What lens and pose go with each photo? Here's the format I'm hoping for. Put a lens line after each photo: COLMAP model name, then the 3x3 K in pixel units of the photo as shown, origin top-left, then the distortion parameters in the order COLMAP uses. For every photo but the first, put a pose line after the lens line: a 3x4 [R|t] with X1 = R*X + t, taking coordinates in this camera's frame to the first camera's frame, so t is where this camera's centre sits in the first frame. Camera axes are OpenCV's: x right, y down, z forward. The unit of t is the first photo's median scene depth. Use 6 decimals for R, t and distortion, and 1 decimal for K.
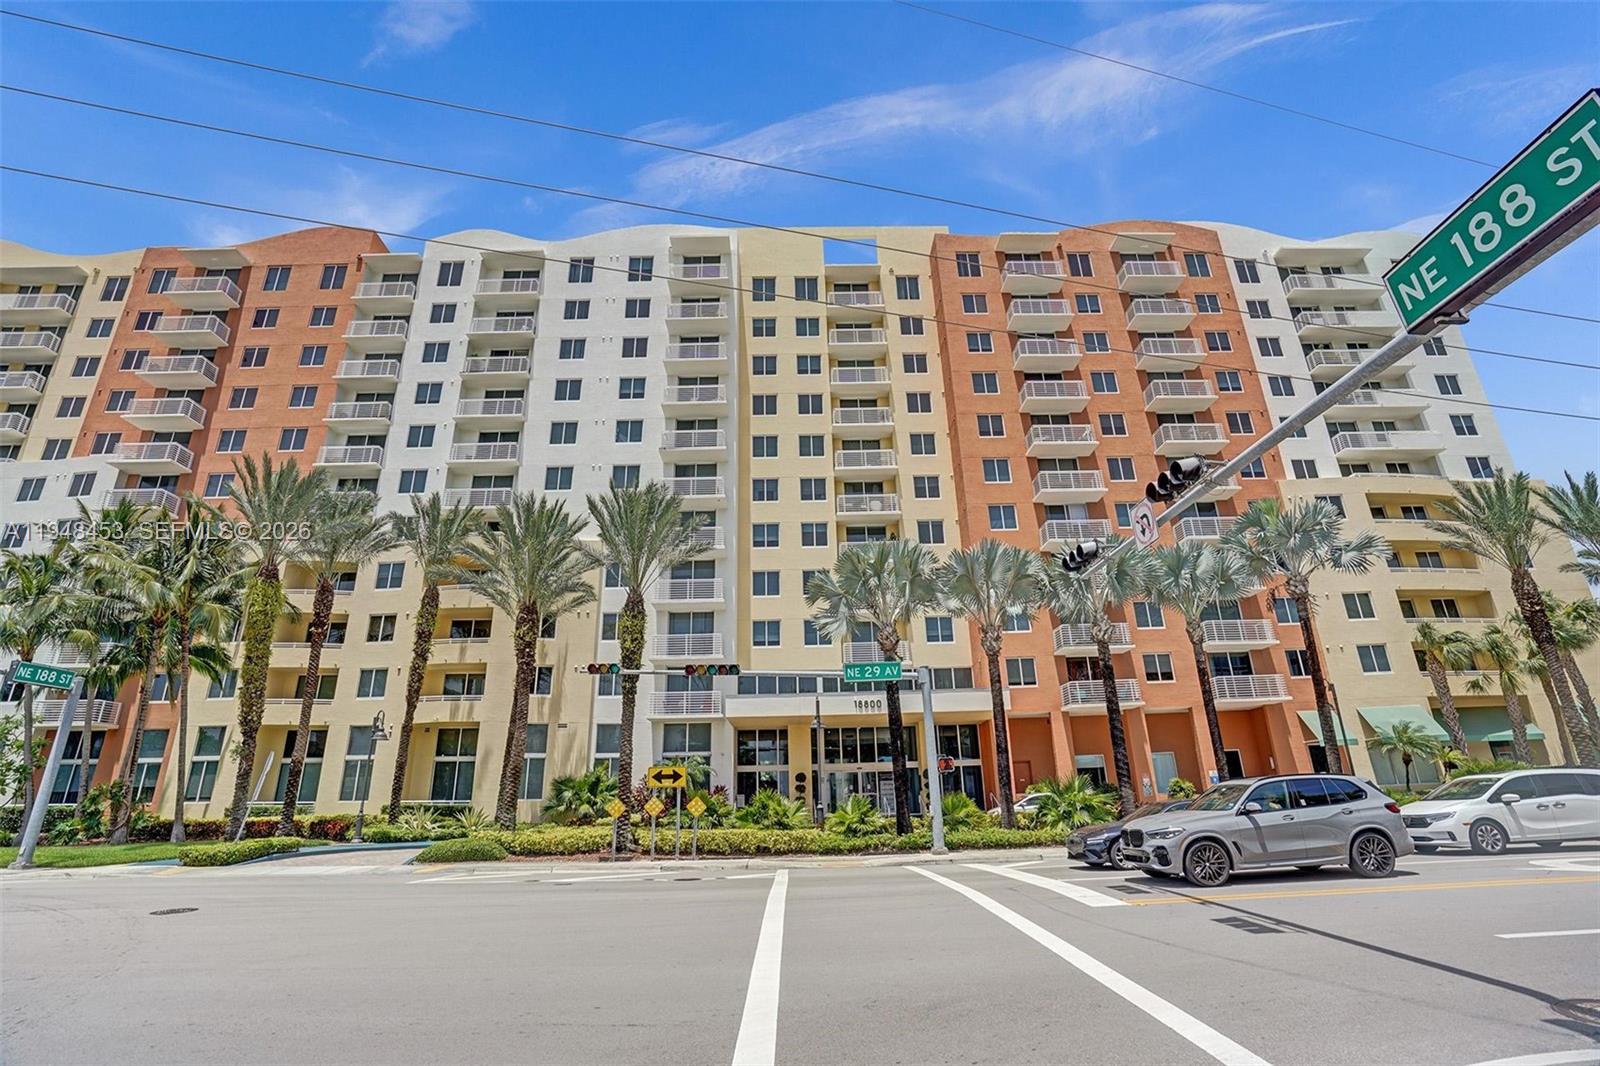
lens RADIAL K [[732.0, 0, 795.9], [0, 732.0, 533.0], [0, 0, 1]] dist [-0.043269, 0.000322]
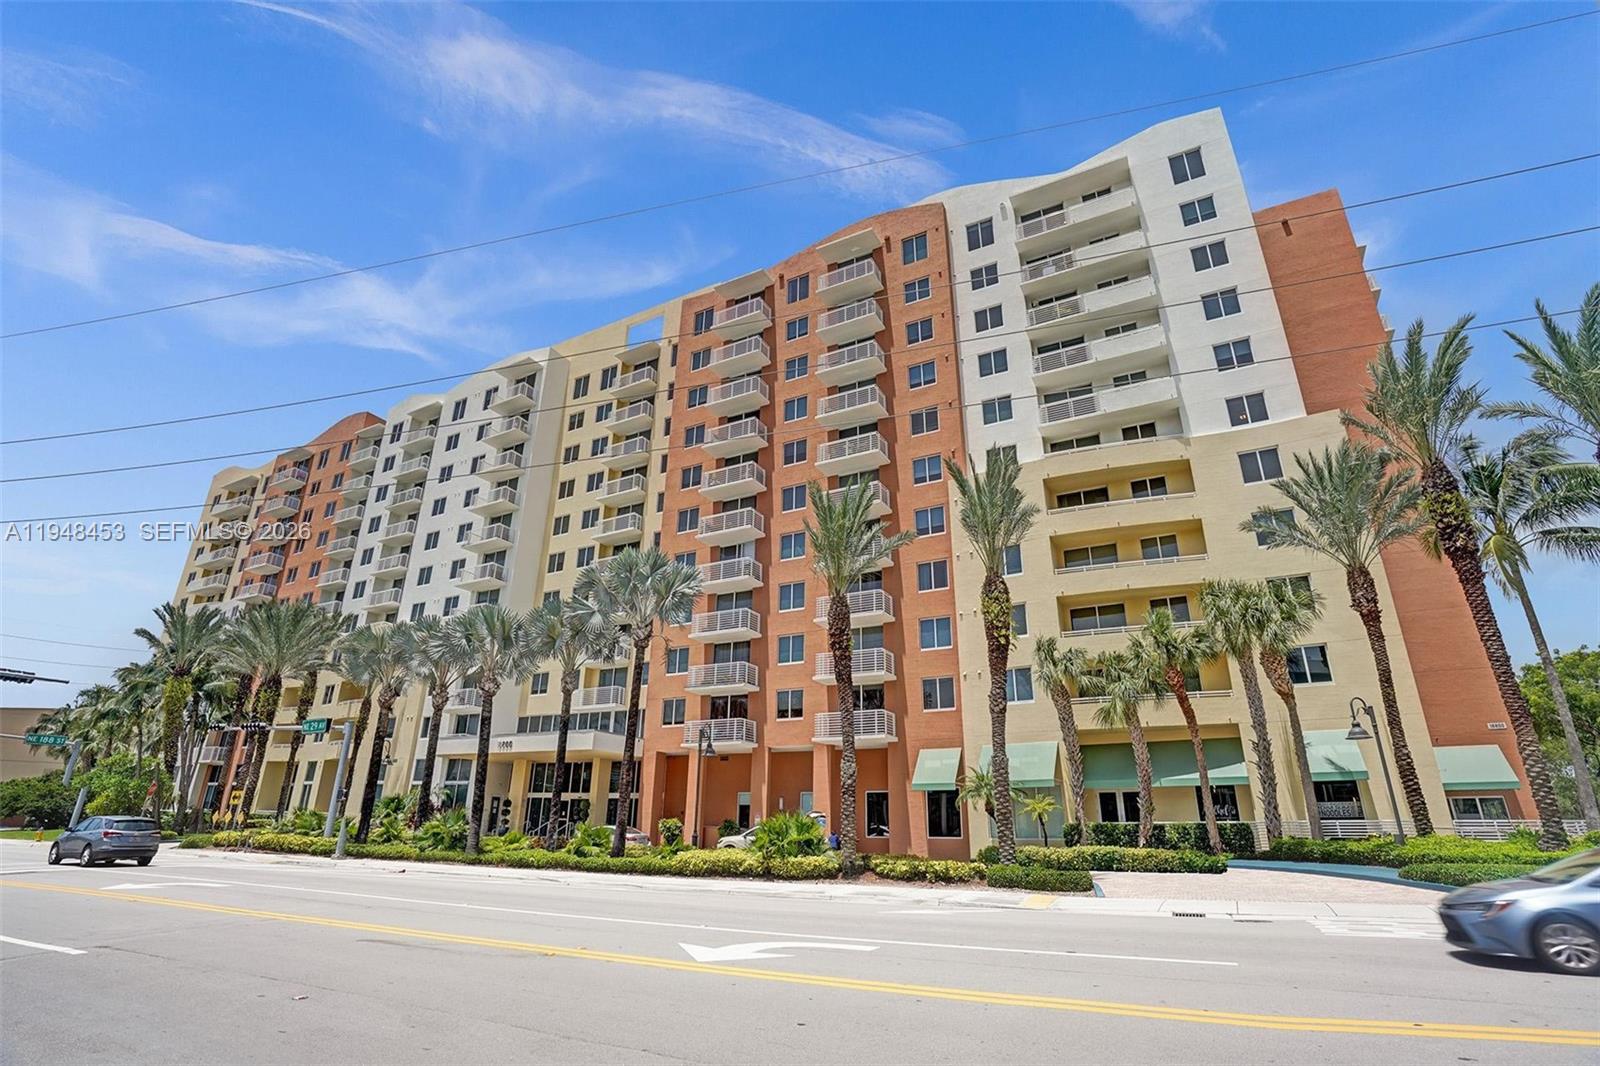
lens RADIAL K [[746.7, 0, 797.6], [0, 746.7, 535.8], [0, 0, 1]] dist [-0.063057, 0.024779]
pose [[0.876187, -0.142386, -0.460459, 0.884687], [0.138204, 0.989470, -0.042988, 0.004871], [0.461731, -0.025972, 0.886640, 0.103761]]
